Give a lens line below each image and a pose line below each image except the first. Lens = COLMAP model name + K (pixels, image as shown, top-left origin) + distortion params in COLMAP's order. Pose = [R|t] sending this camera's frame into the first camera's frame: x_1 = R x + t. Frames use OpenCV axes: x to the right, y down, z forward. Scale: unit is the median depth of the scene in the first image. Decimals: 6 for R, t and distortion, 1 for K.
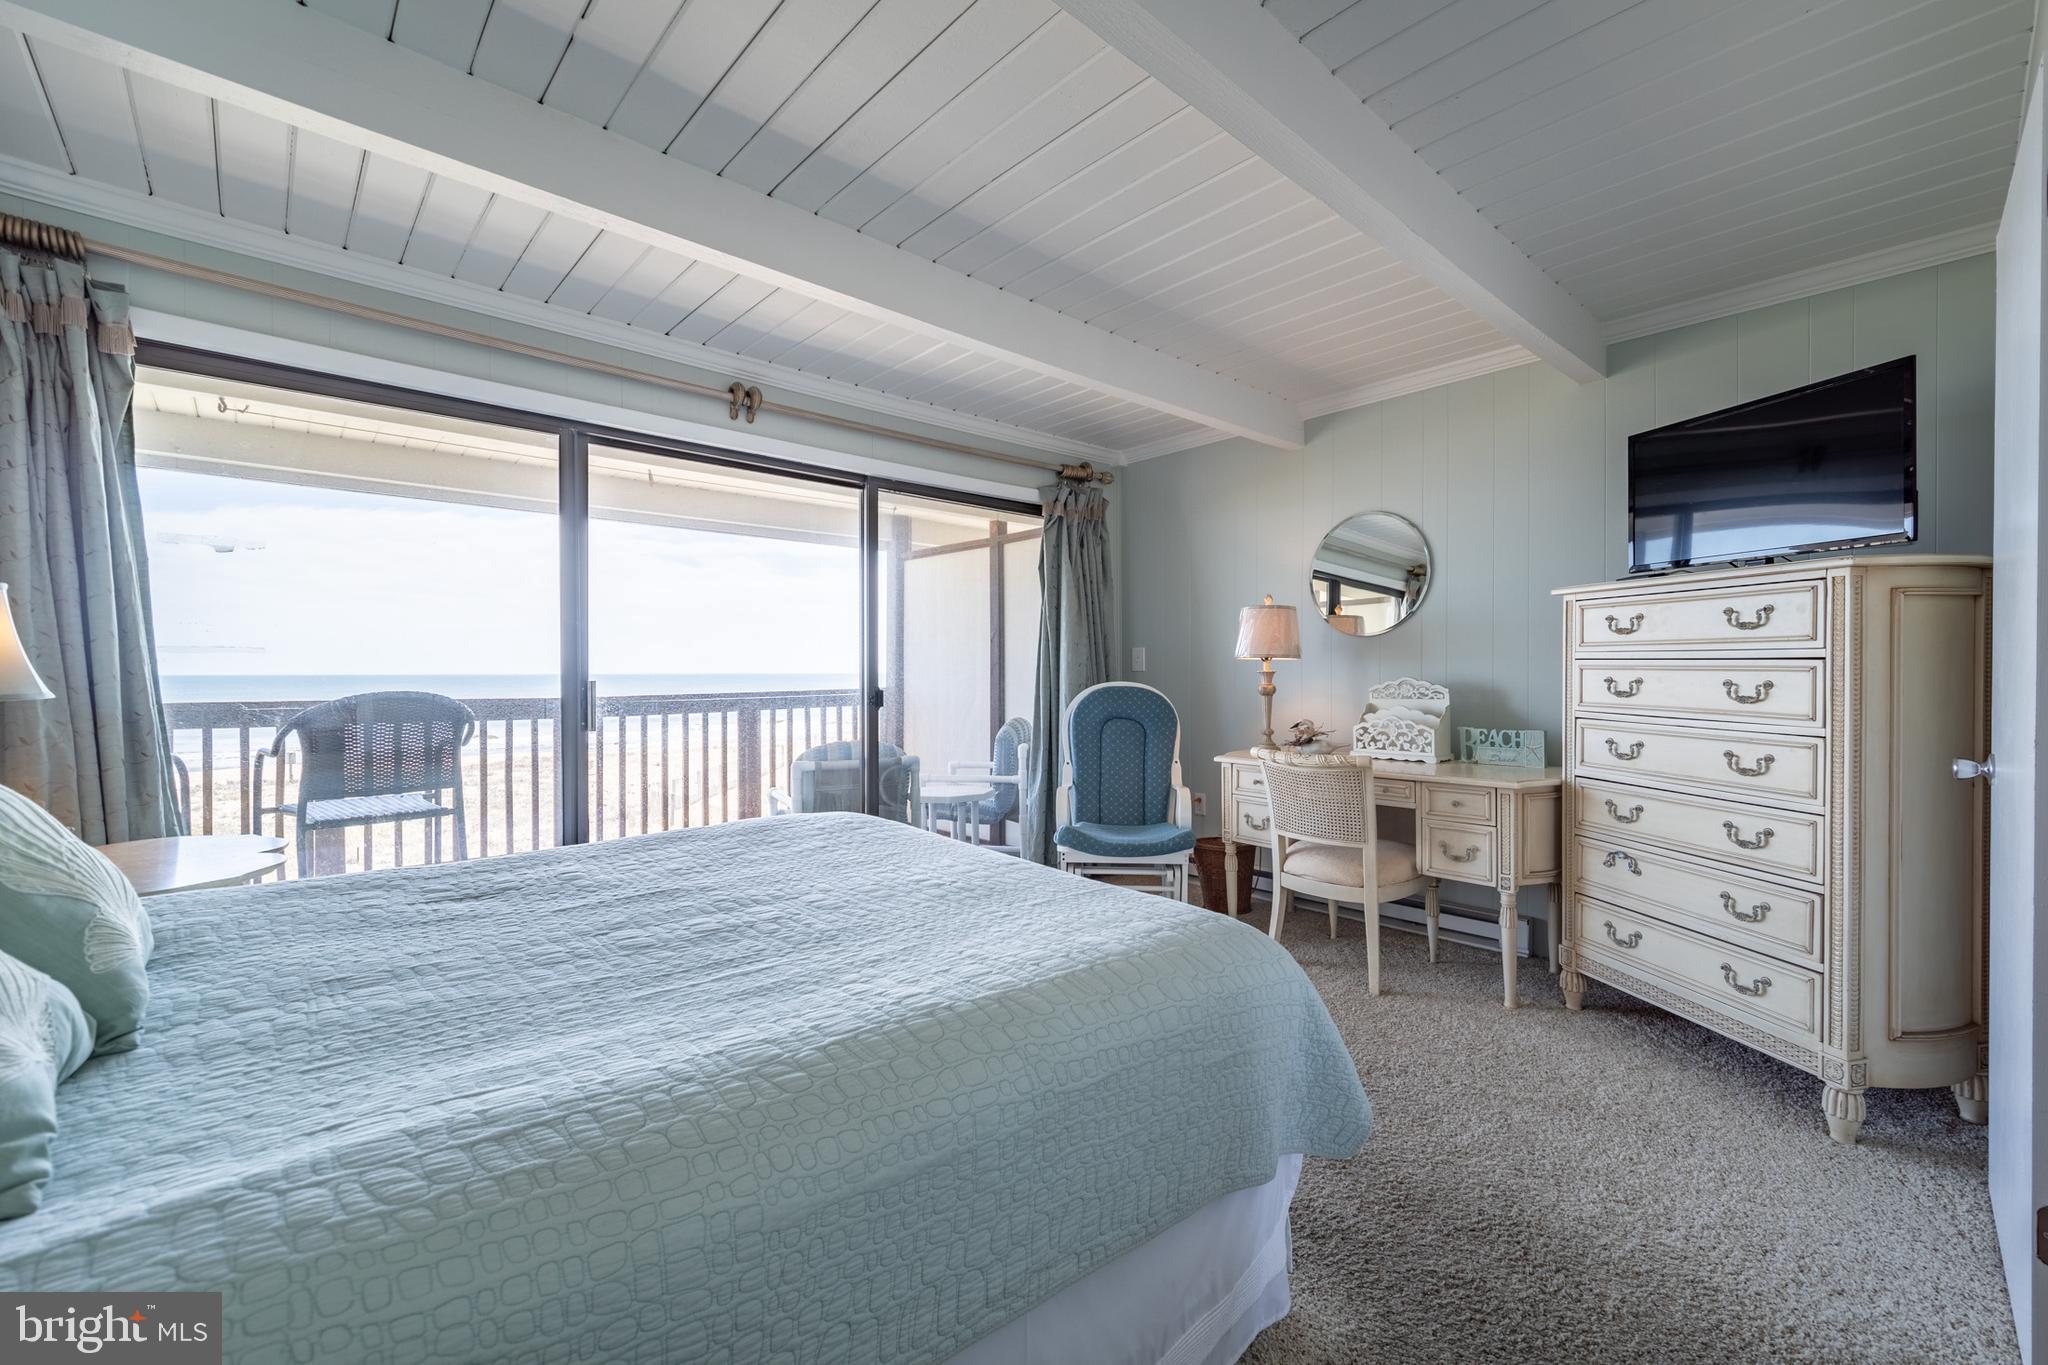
lens RADIAL K [[844.9, 0, 1040.2], [0, 844.9, 679.0], [0, 0, 1]] dist [-0.002441, 0.000494]
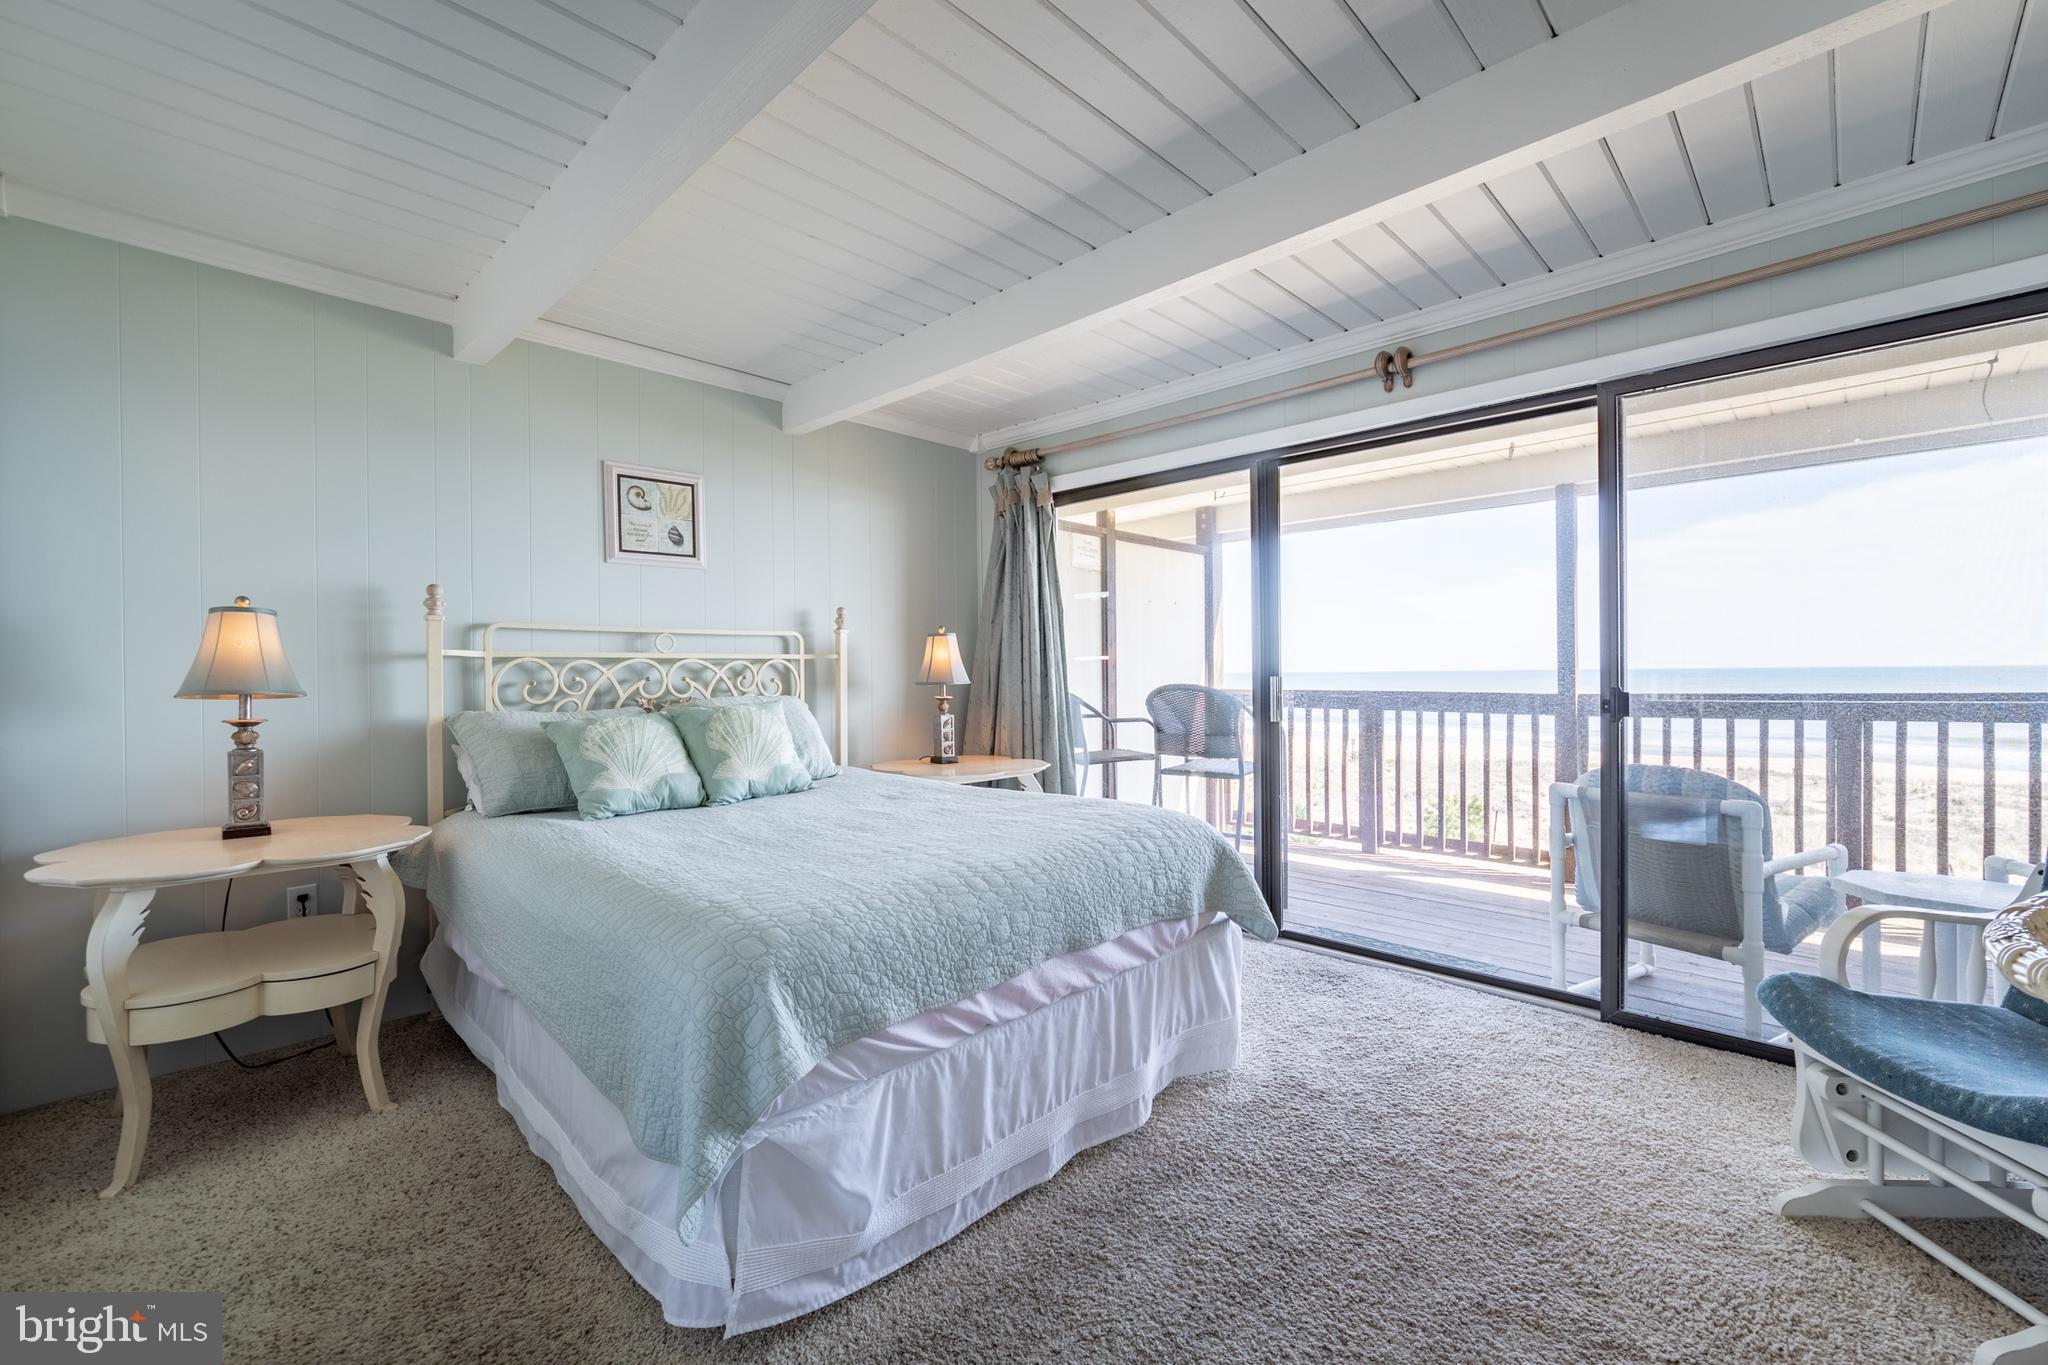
lens RADIAL K [[844.9, 0, 1036.6], [0, 844.9, 685.2], [0, 0, 1]] dist [-0.002441, 0.000494]
pose [[0.037853, 0.018851, -0.999105, 0.541826], [-0.000022, 0.999822, 0.018864, -0.007474], [0.999283, -0.000692, 0.037847, 0.583427]]
